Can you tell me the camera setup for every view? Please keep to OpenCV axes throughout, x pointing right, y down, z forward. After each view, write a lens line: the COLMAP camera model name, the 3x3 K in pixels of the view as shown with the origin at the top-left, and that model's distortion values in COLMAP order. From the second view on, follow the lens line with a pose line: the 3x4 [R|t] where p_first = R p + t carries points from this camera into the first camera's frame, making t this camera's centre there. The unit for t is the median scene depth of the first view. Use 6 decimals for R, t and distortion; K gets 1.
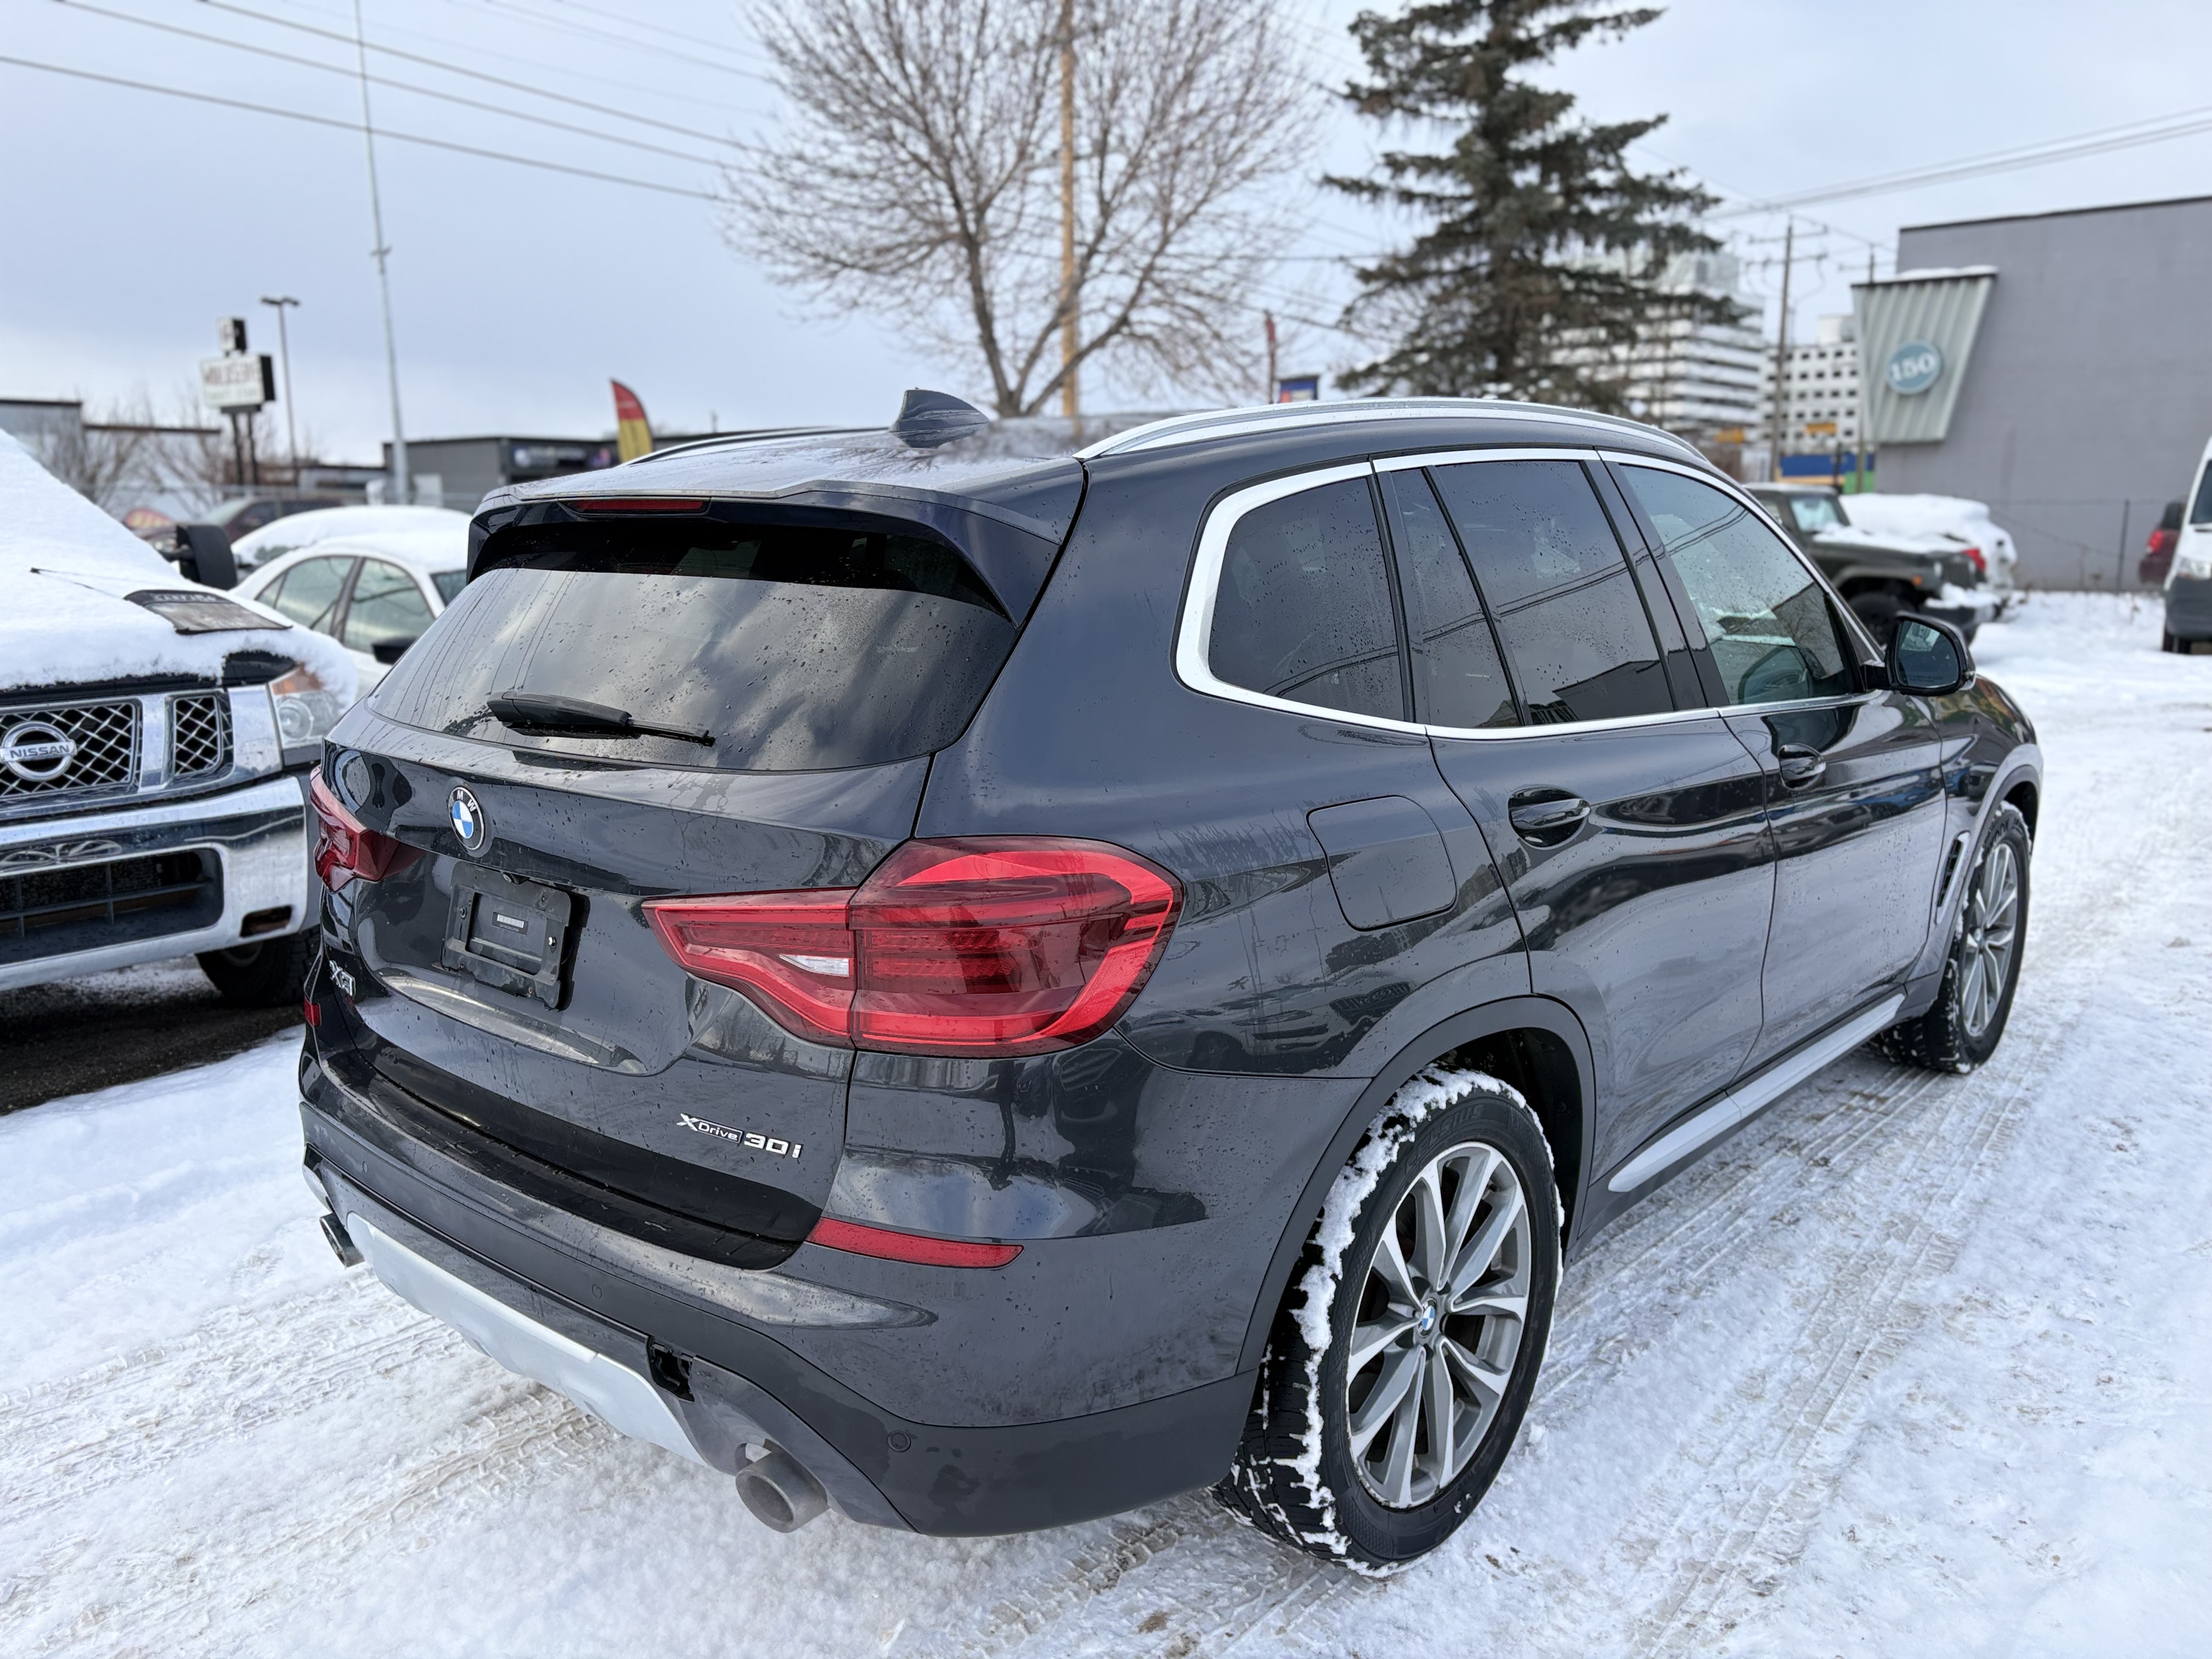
lens RADIAL K [[1678.0, 0, 1100.7], [0, 1678.0, 829.2], [0, 0, 1]] dist [0.045132, 0.003809]
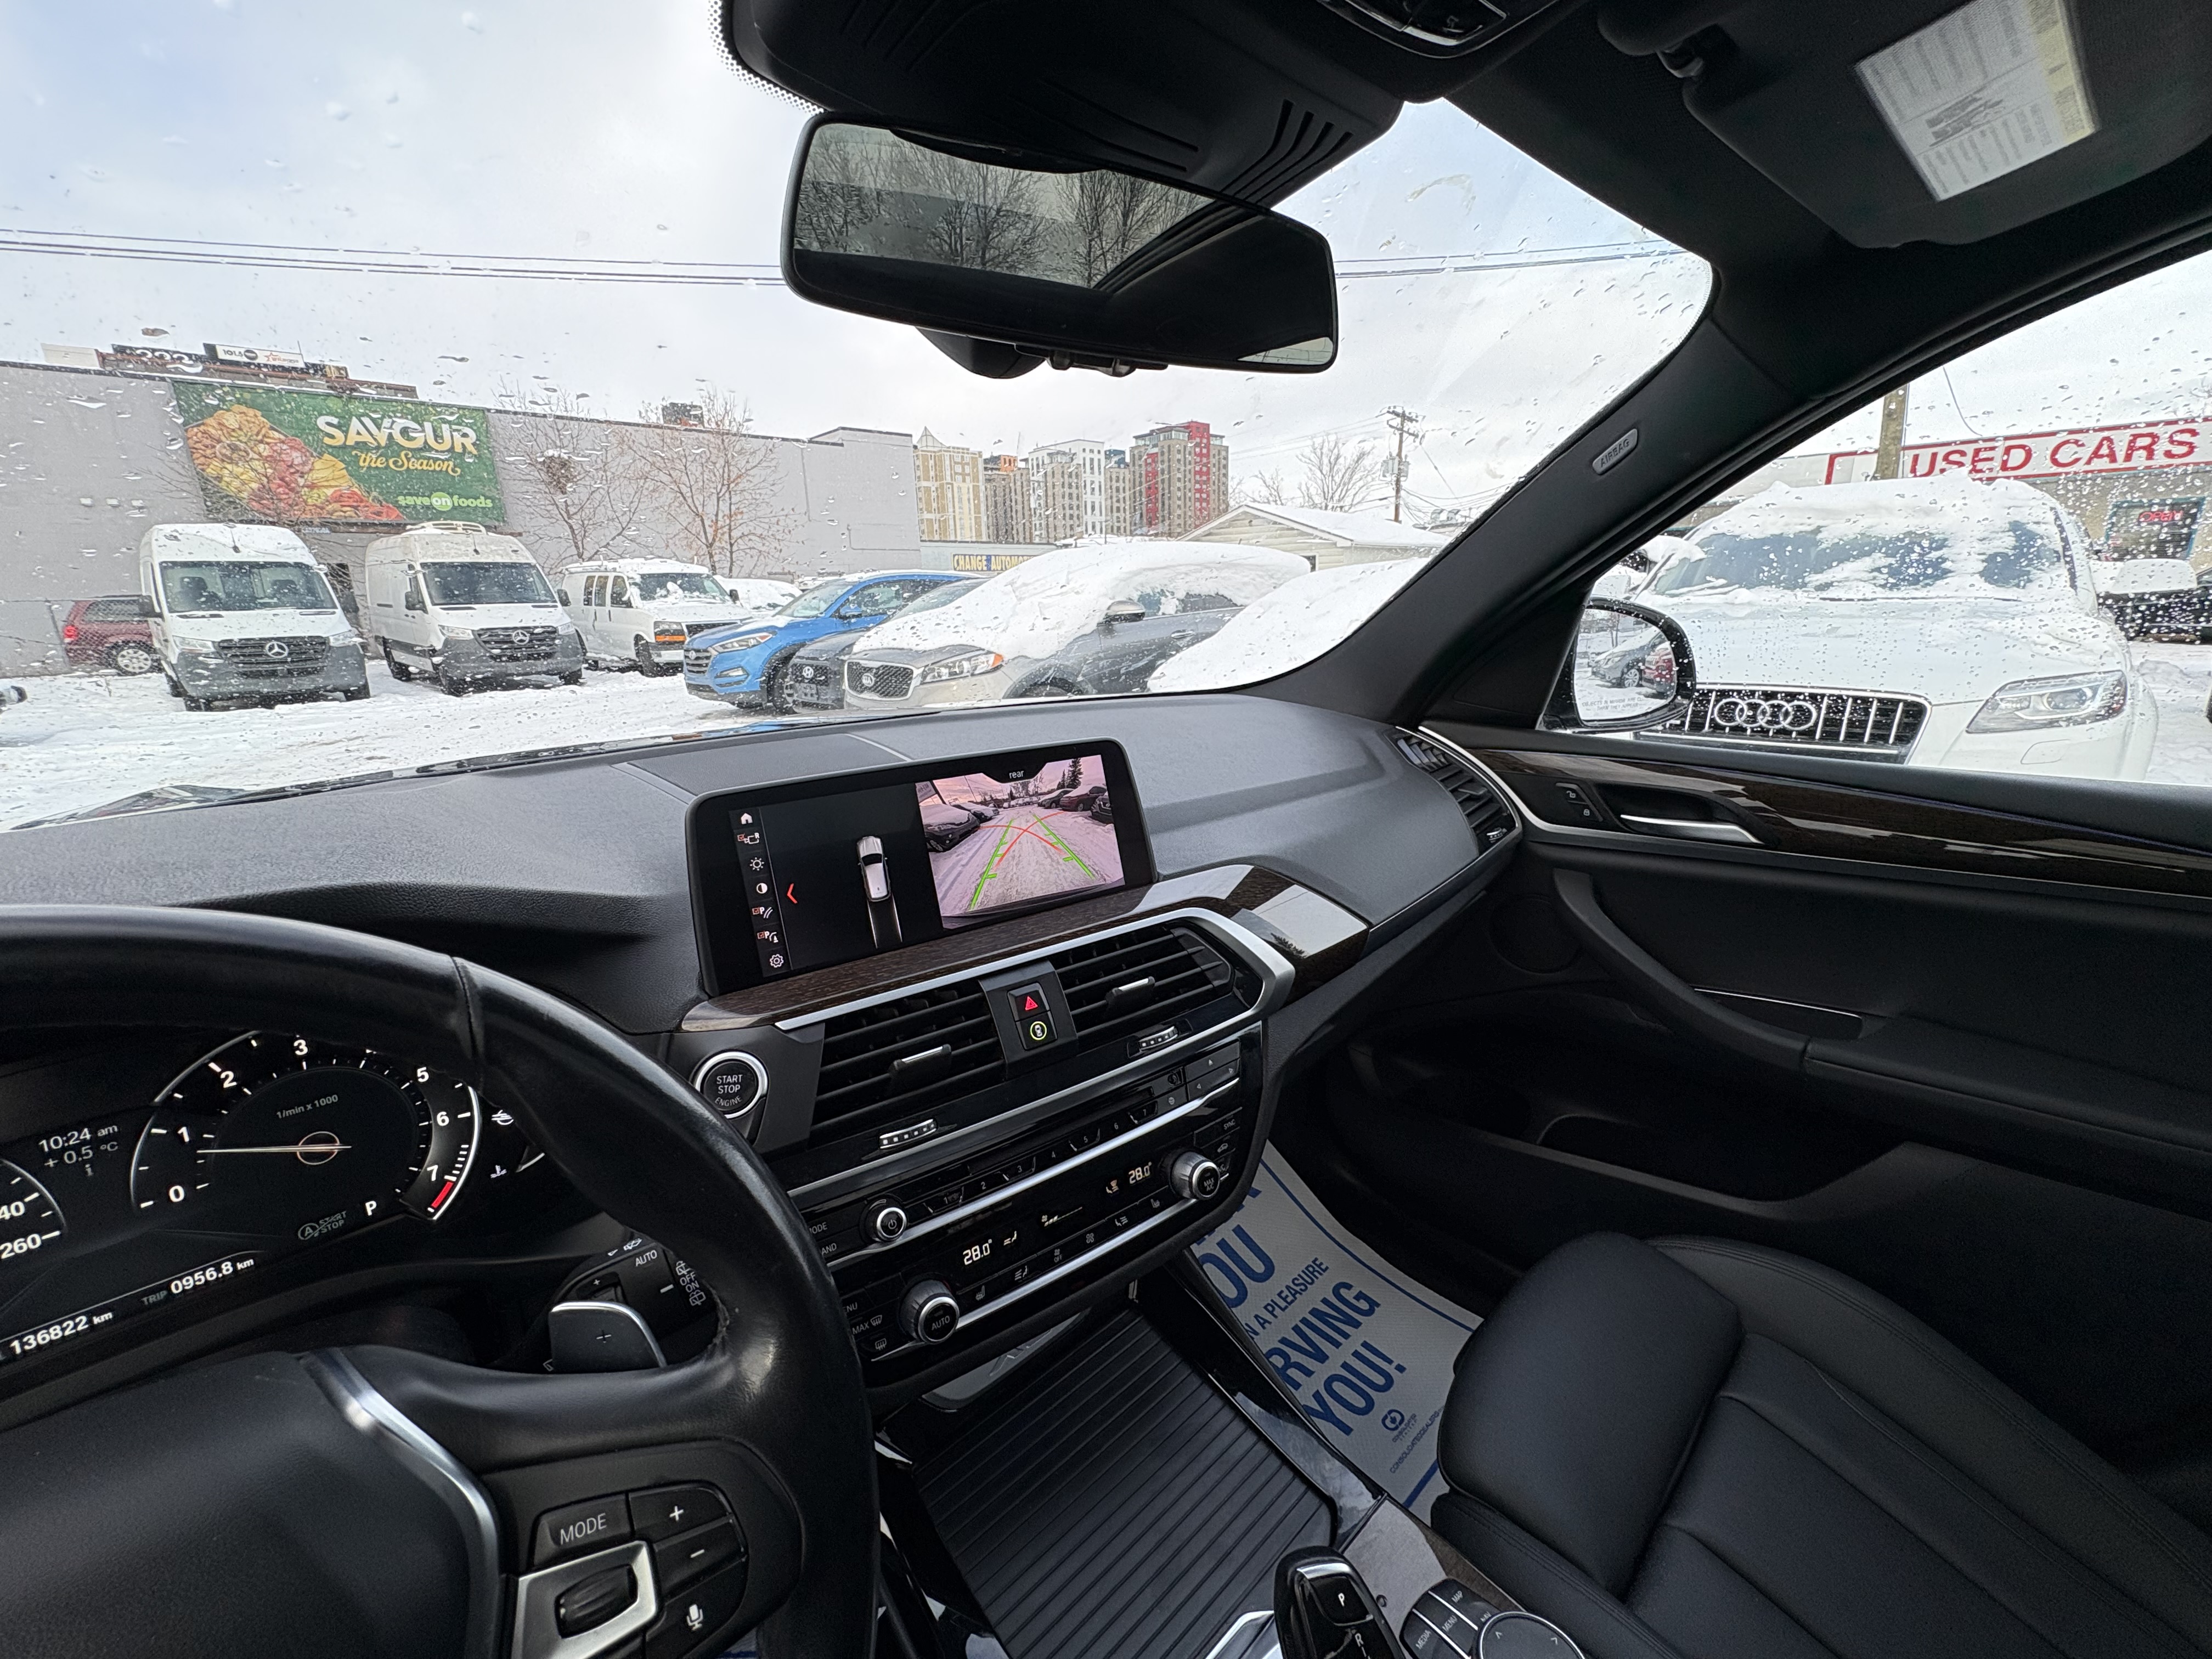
lens RADIAL K [[874.7, 0, 1104.5], [0, 874.7, 828.4], [0, 0, 1]] dist [0.000568, -0.000556]
pose [[0.105840, -0.261385, 0.959414, 0.022058], [0.207740, 0.949356, 0.235728, -0.022235], [-0.972441, 0.174359, 0.154779, 0.160466]]
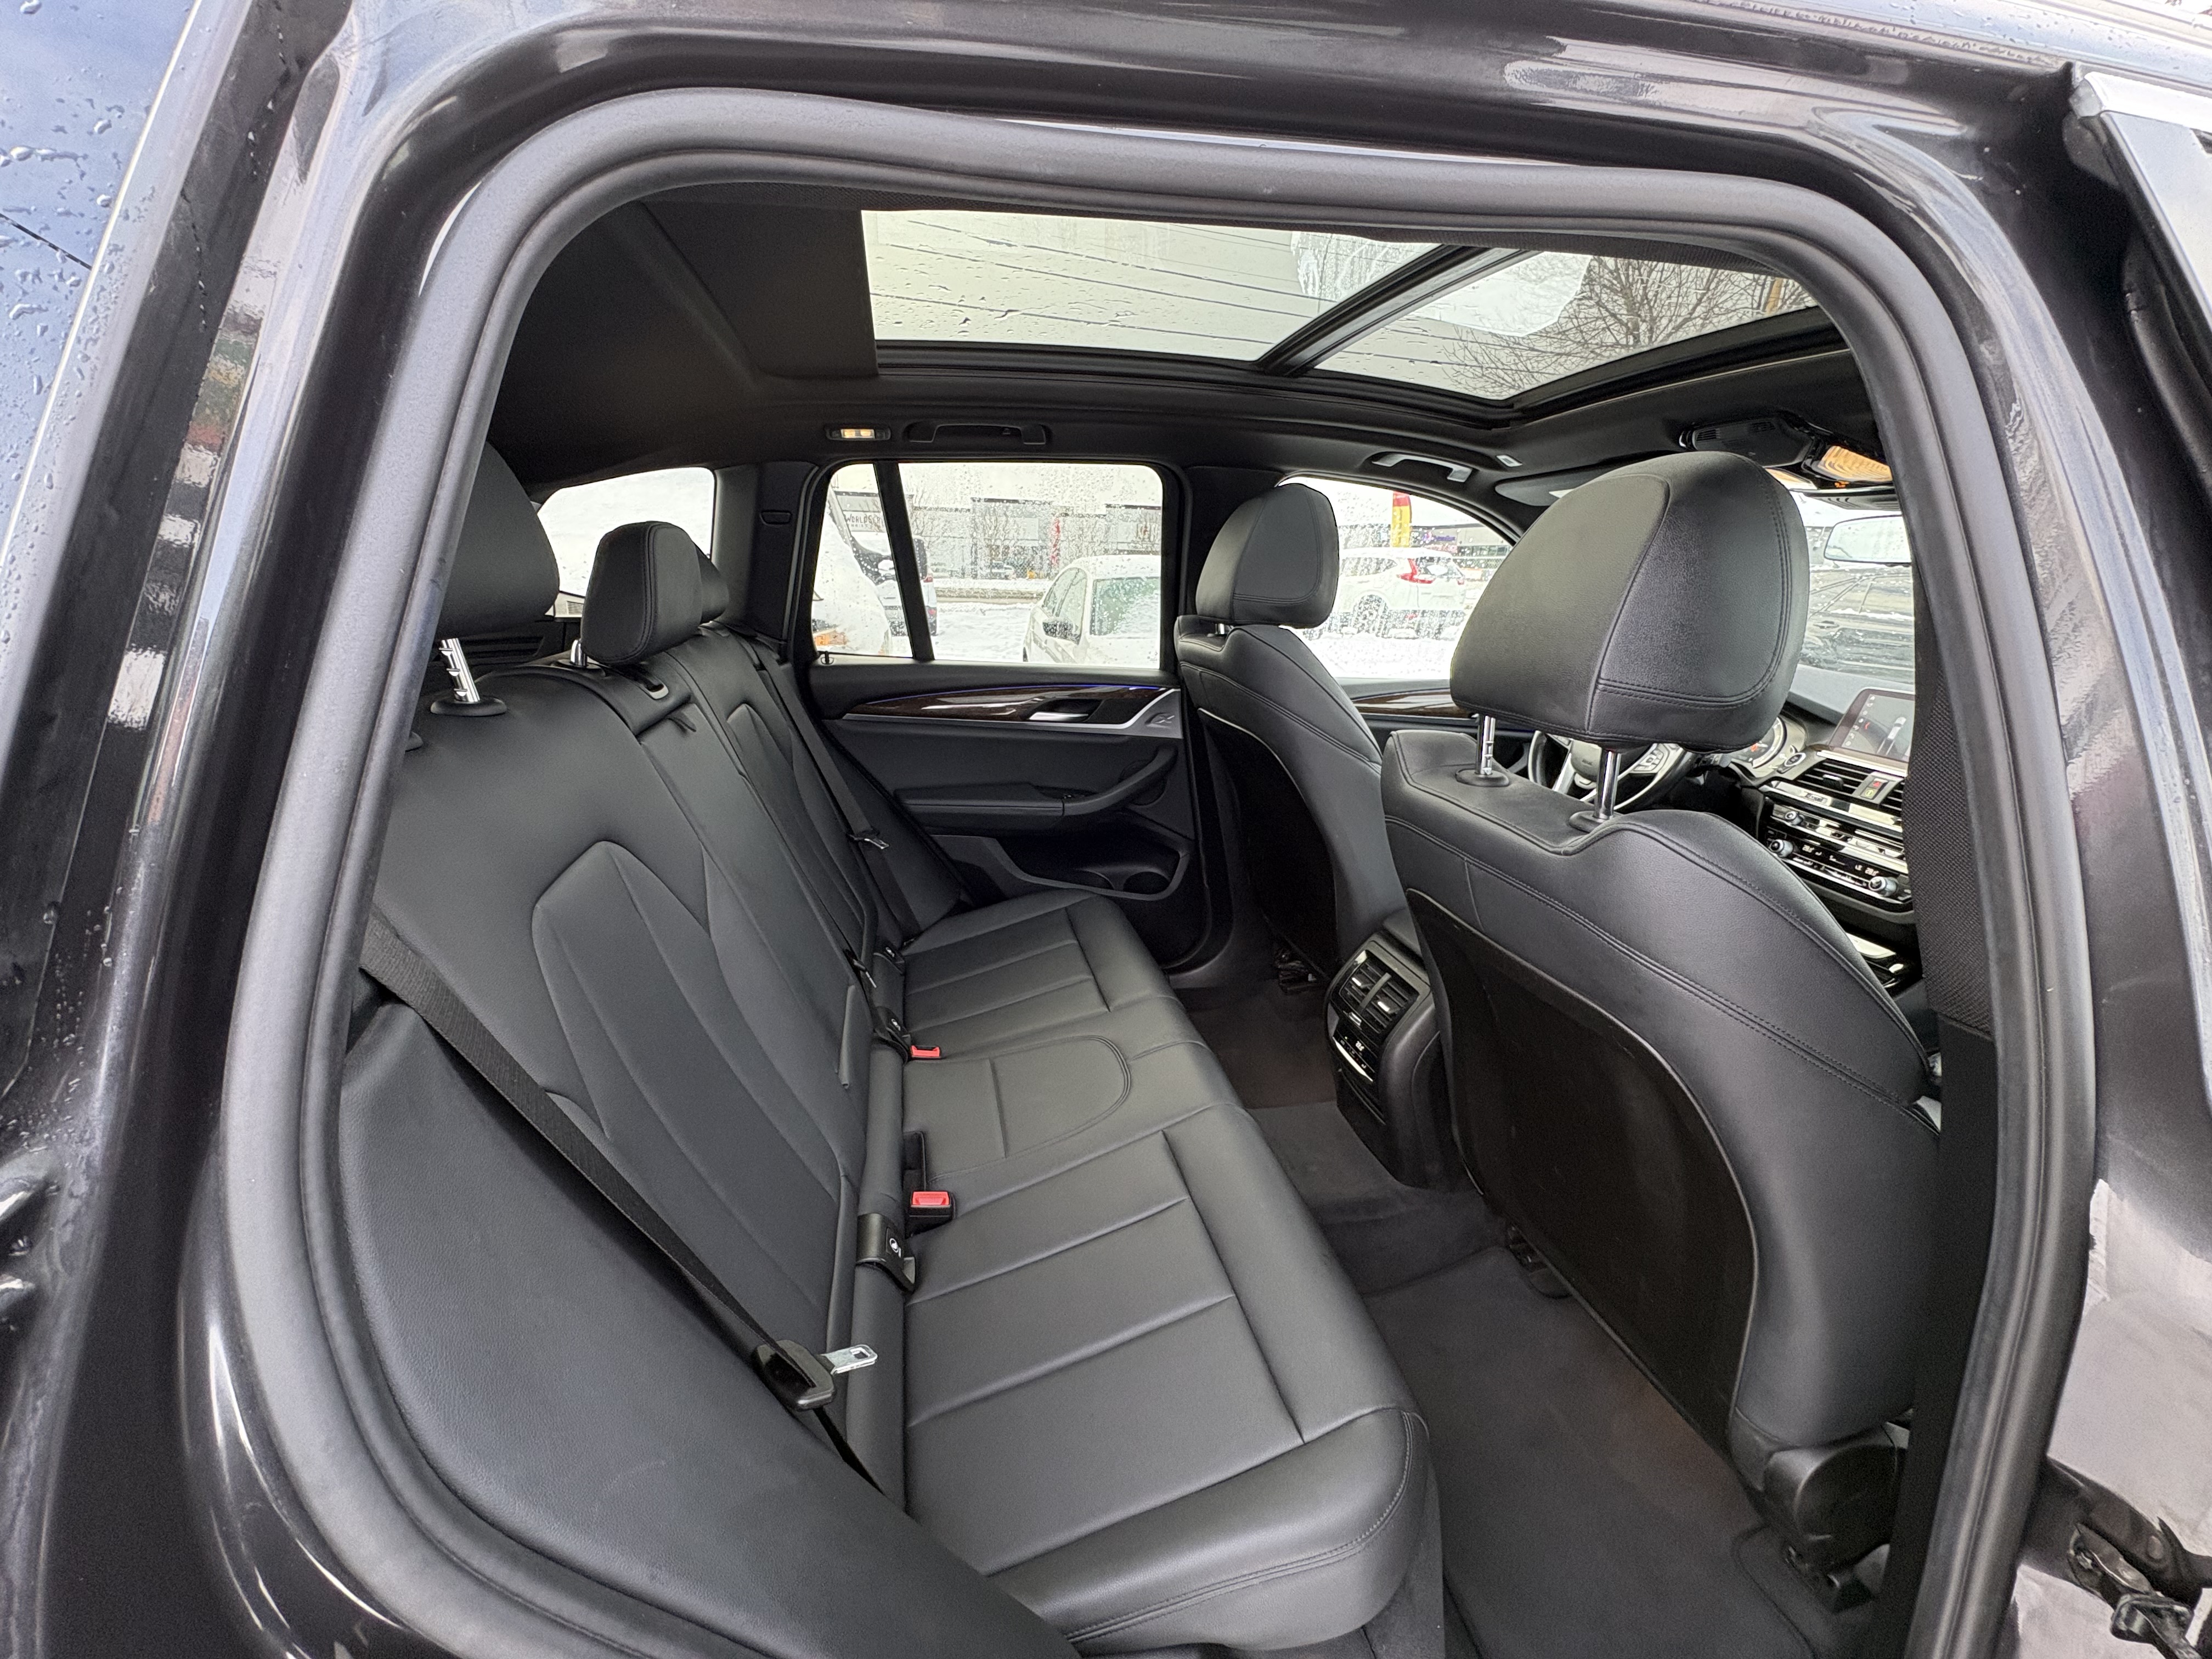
lens RADIAL K [[867.2, 0, 1114.1], [0, 867.2, 824.2], [0, 0, 1]] dist [-0.002384, -0.000135]
pose [[0.810132, 0.190686, -0.554370, 0.032038], [-0.134426, 0.980850, 0.140938, -0.012947], [0.570628, -0.039657, 0.820250, 0.096630]]
